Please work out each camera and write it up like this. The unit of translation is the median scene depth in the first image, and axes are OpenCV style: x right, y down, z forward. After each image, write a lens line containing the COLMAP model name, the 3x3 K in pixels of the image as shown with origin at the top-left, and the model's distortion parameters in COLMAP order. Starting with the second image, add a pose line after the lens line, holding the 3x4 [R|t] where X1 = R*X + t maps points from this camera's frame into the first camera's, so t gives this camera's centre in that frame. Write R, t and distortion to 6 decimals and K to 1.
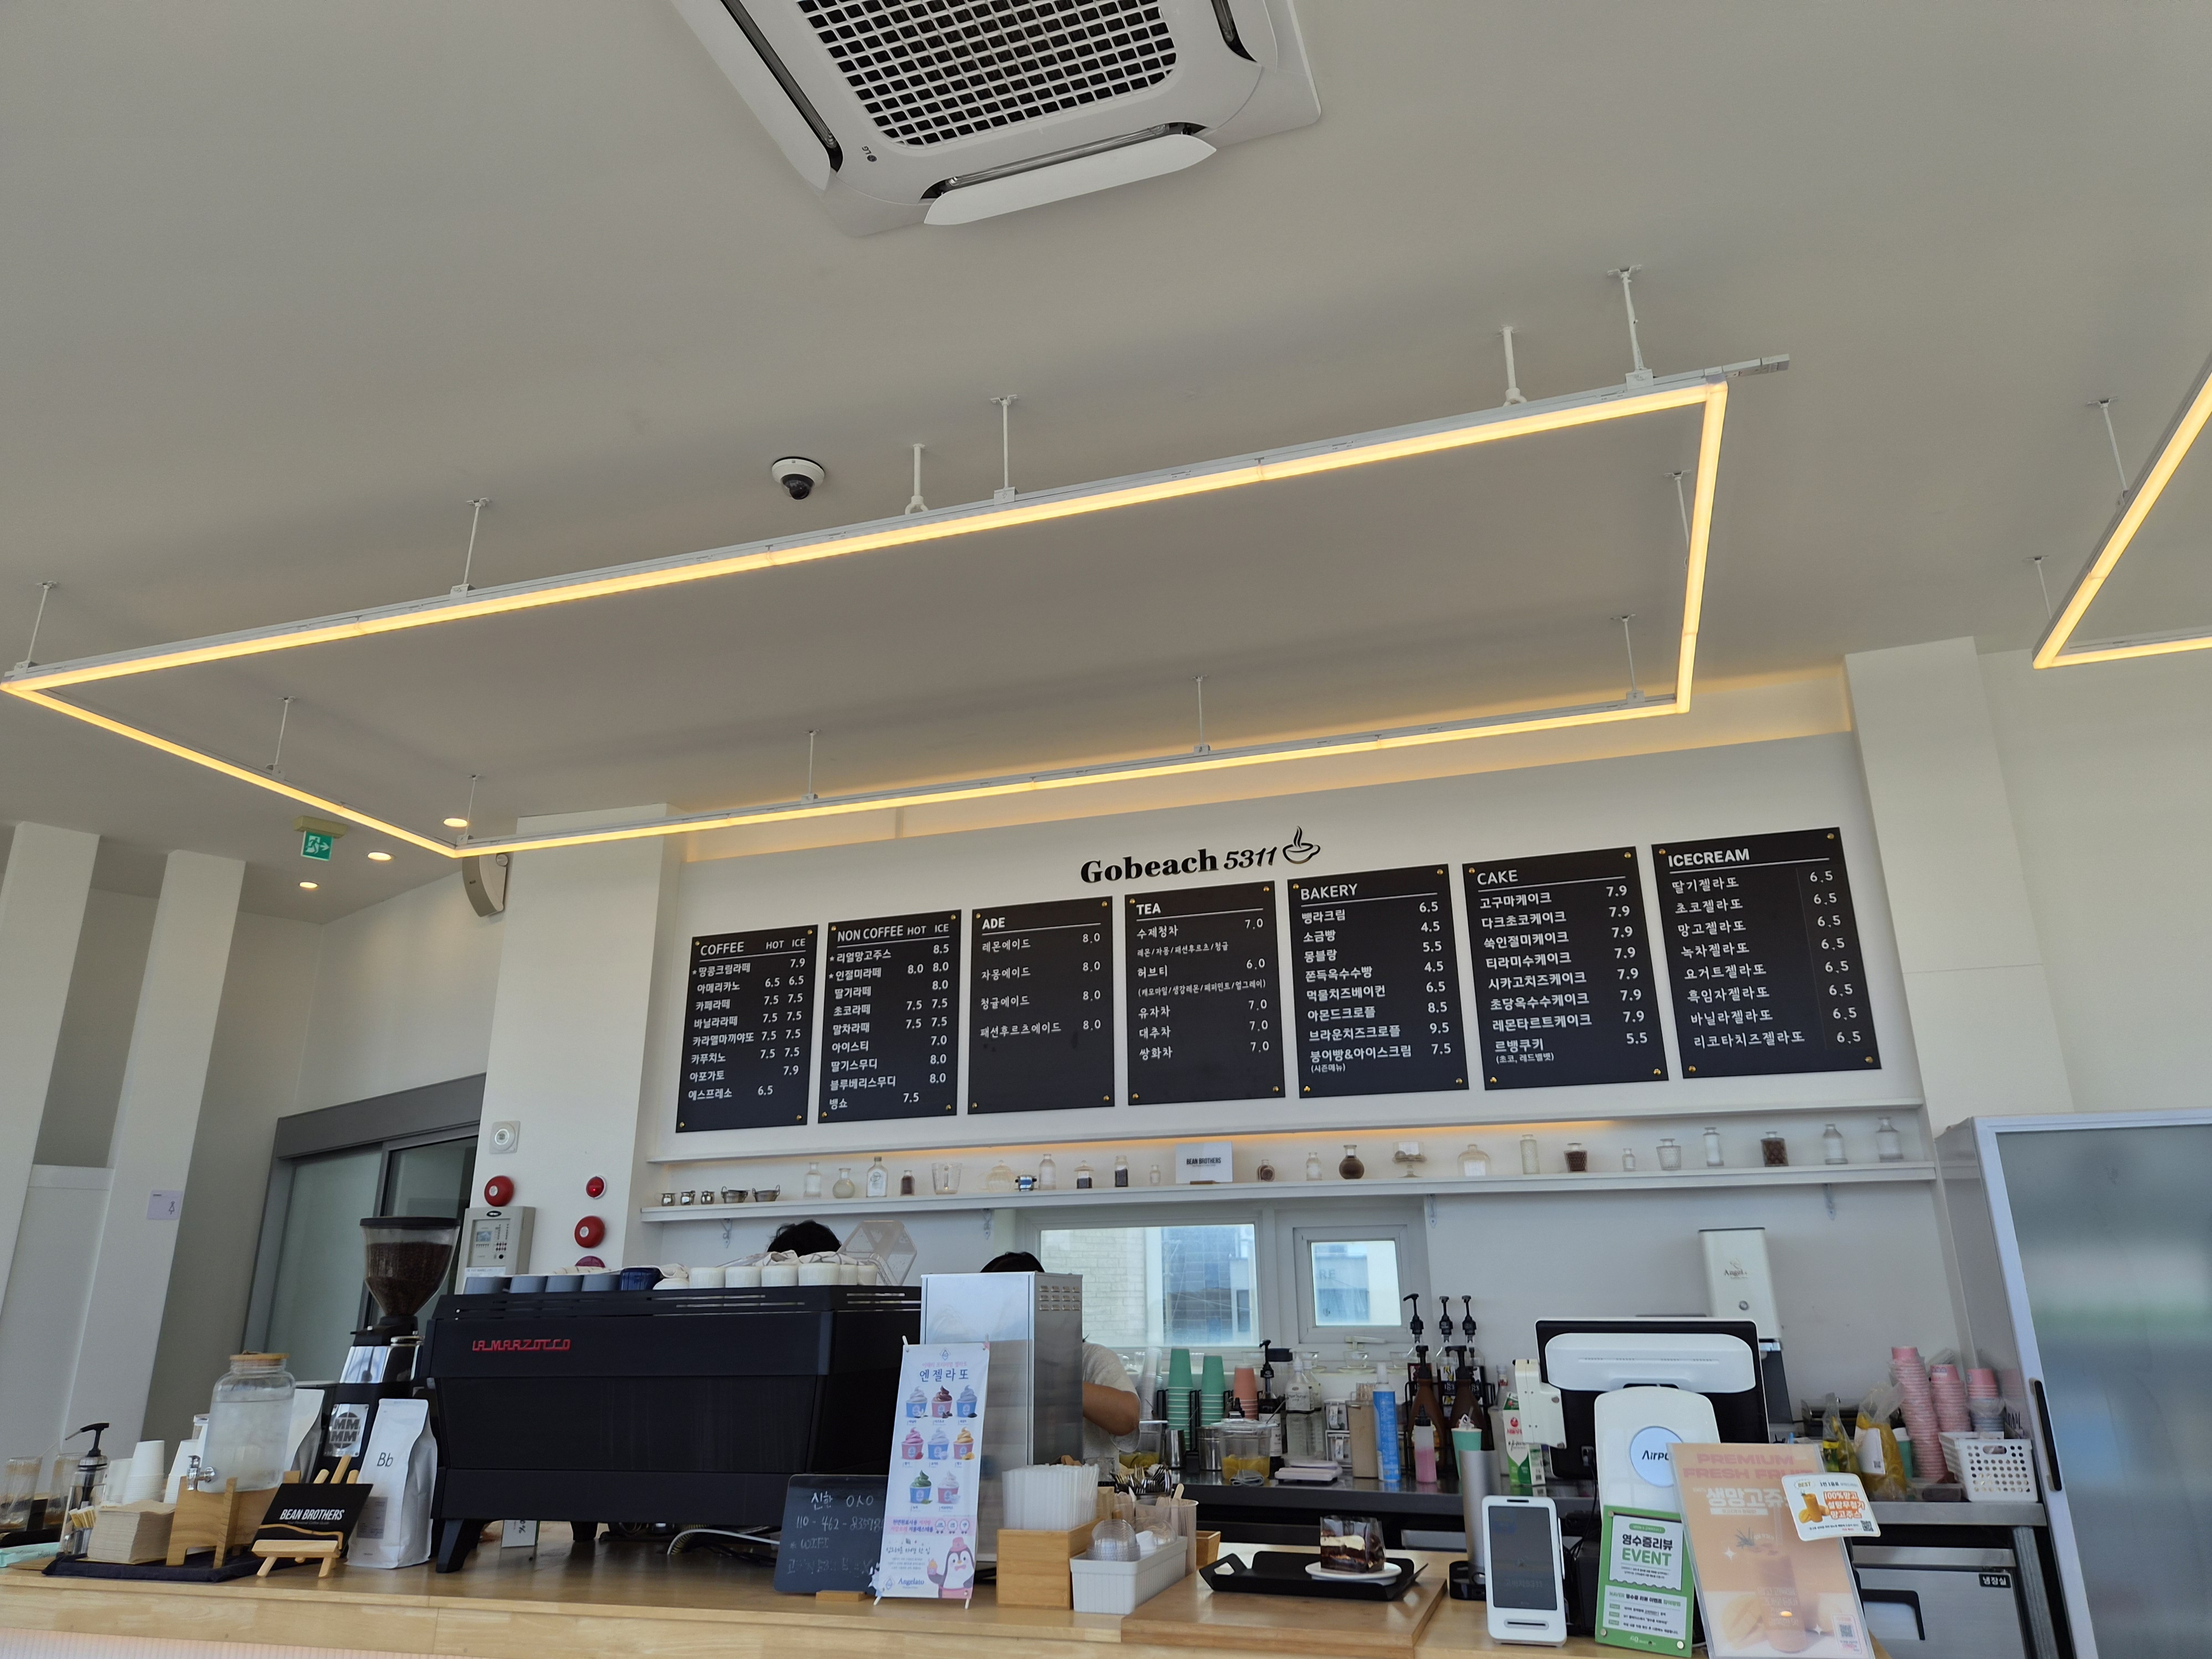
lens RADIAL K [[1489.5, 0, 1108.2], [0, 1489.5, 819.6], [0, 0, 1]] dist [0.064322, -0.044528]
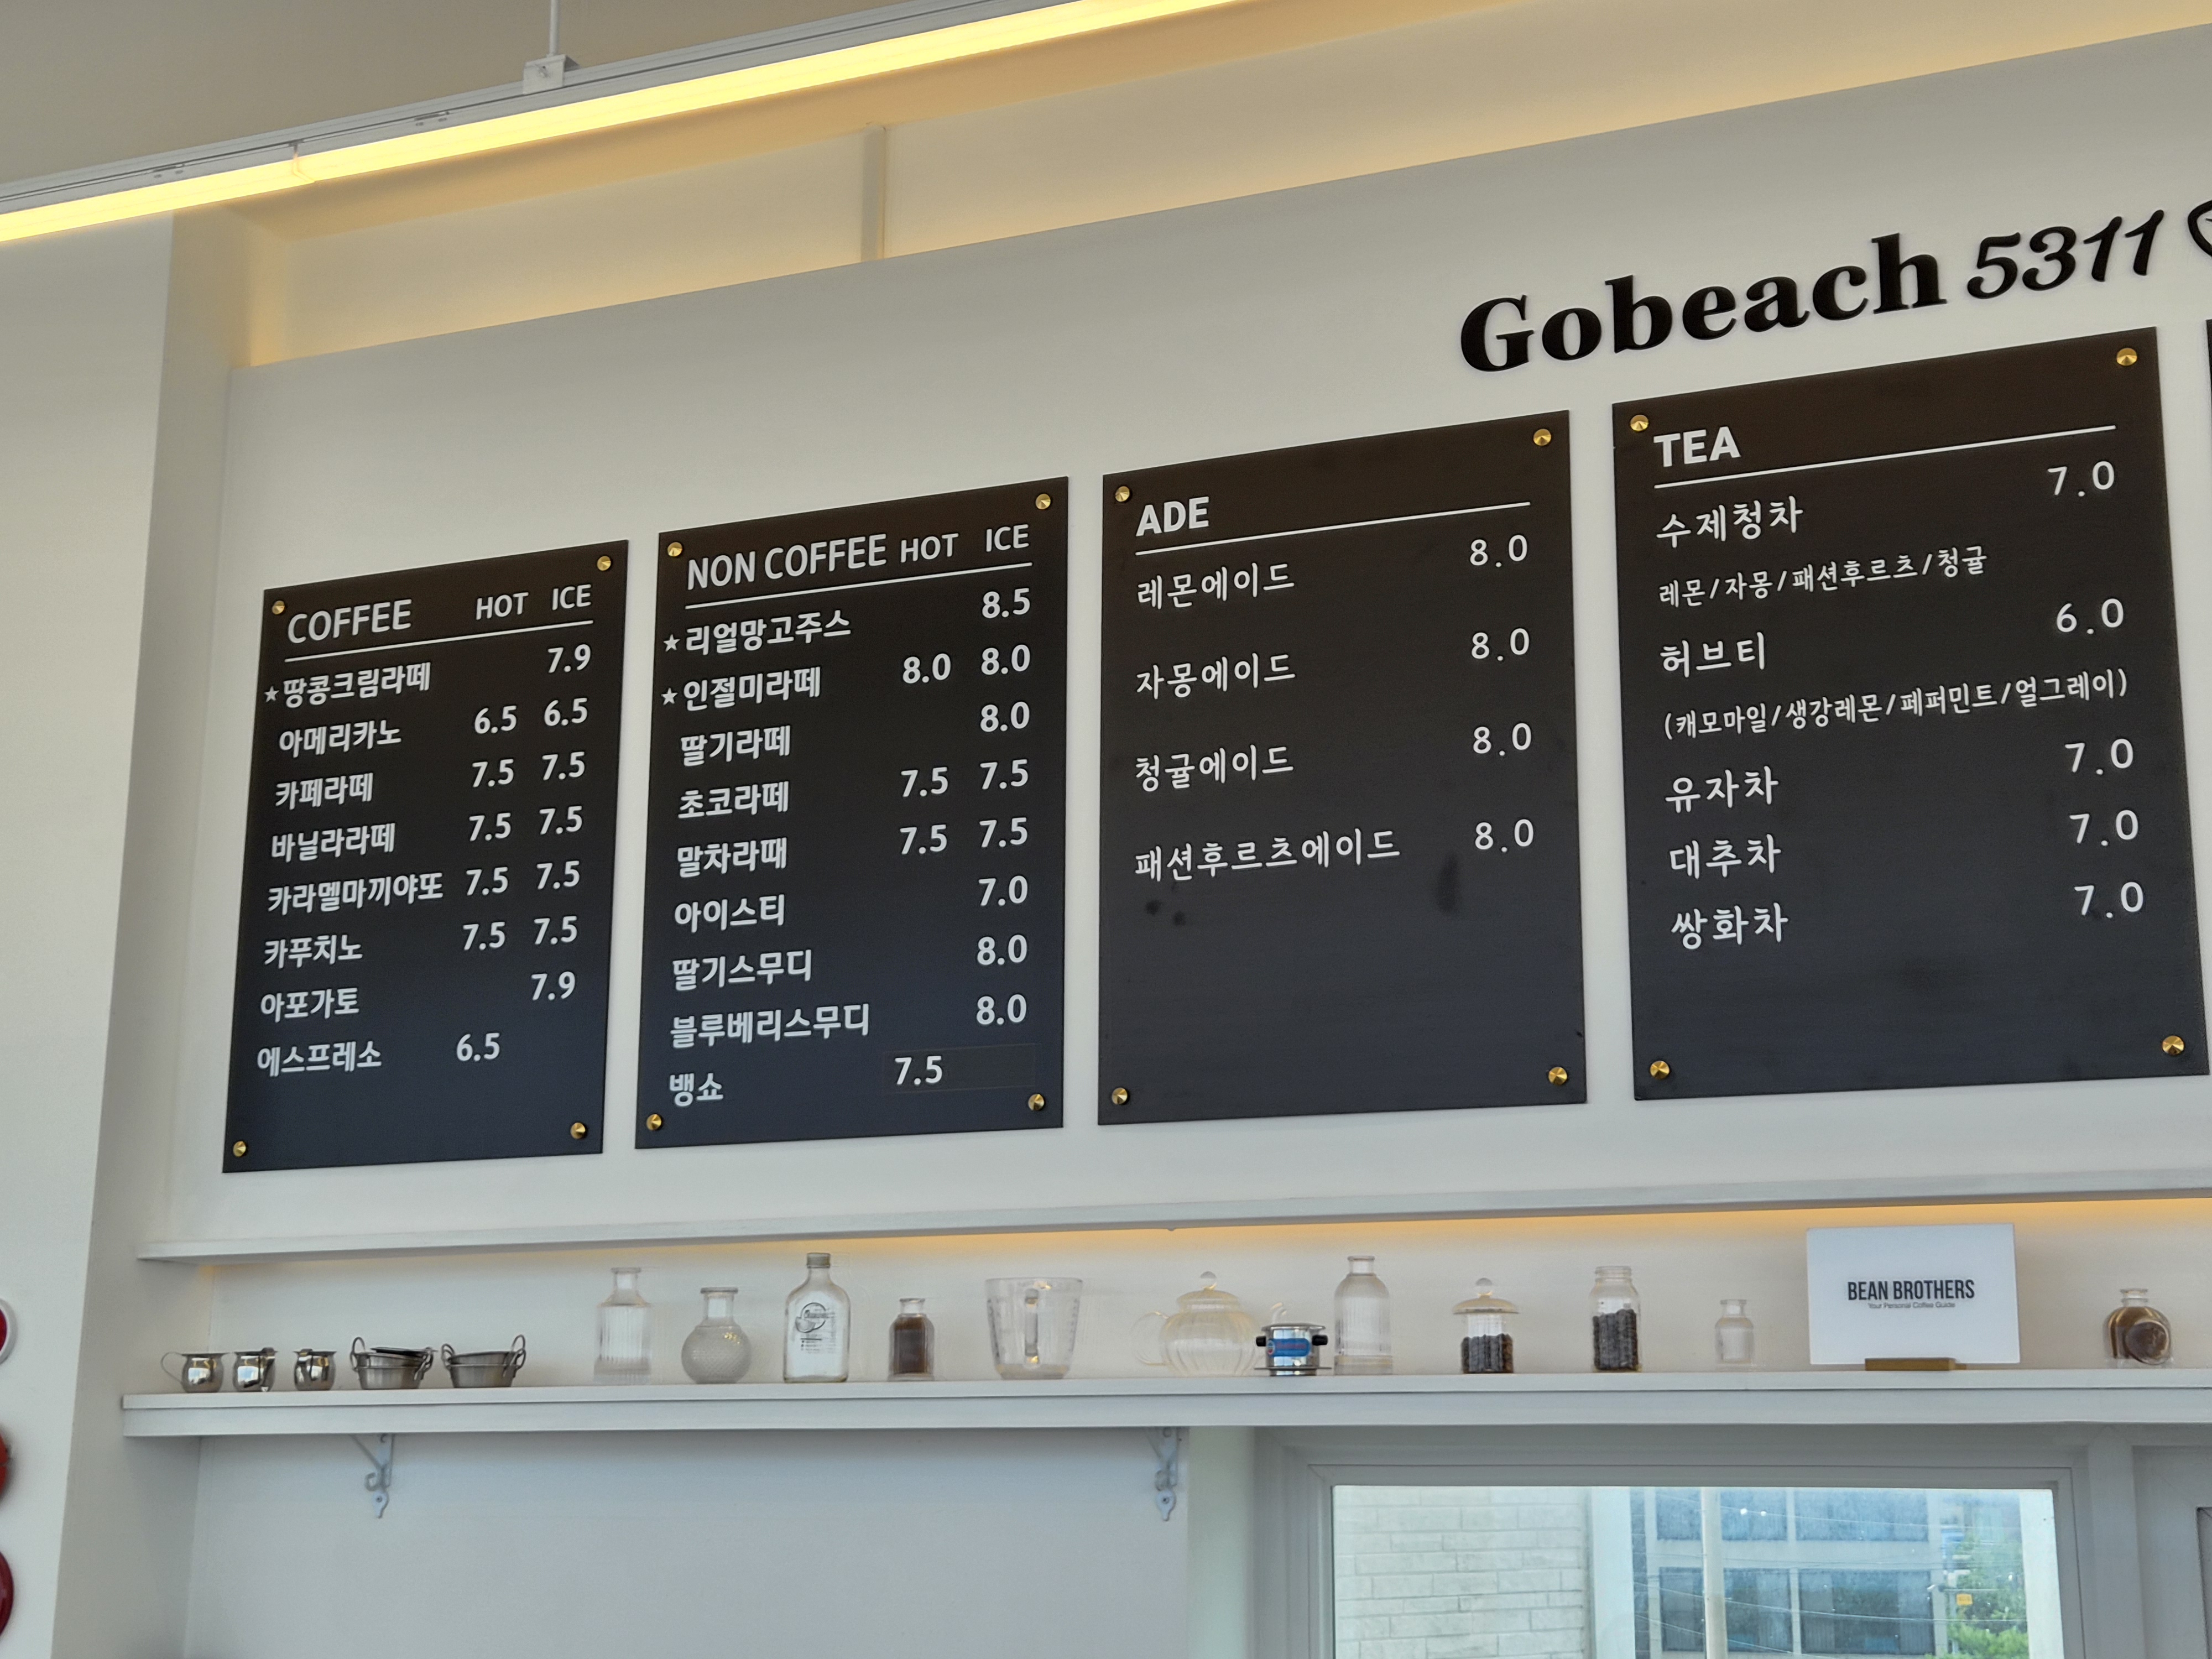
lens RADIAL K [[2930.4, 0, 1100.0], [0, 2930.4, 831.2], [0, 0, 1]] dist [0.083716, 0.000000]
pose [[0.995245, -0.004633, -0.097292, -0.033577], [0.014113, 0.995186, 0.096980, 0.076189], [0.096374, -0.097892, 0.990520, 0.395554]]
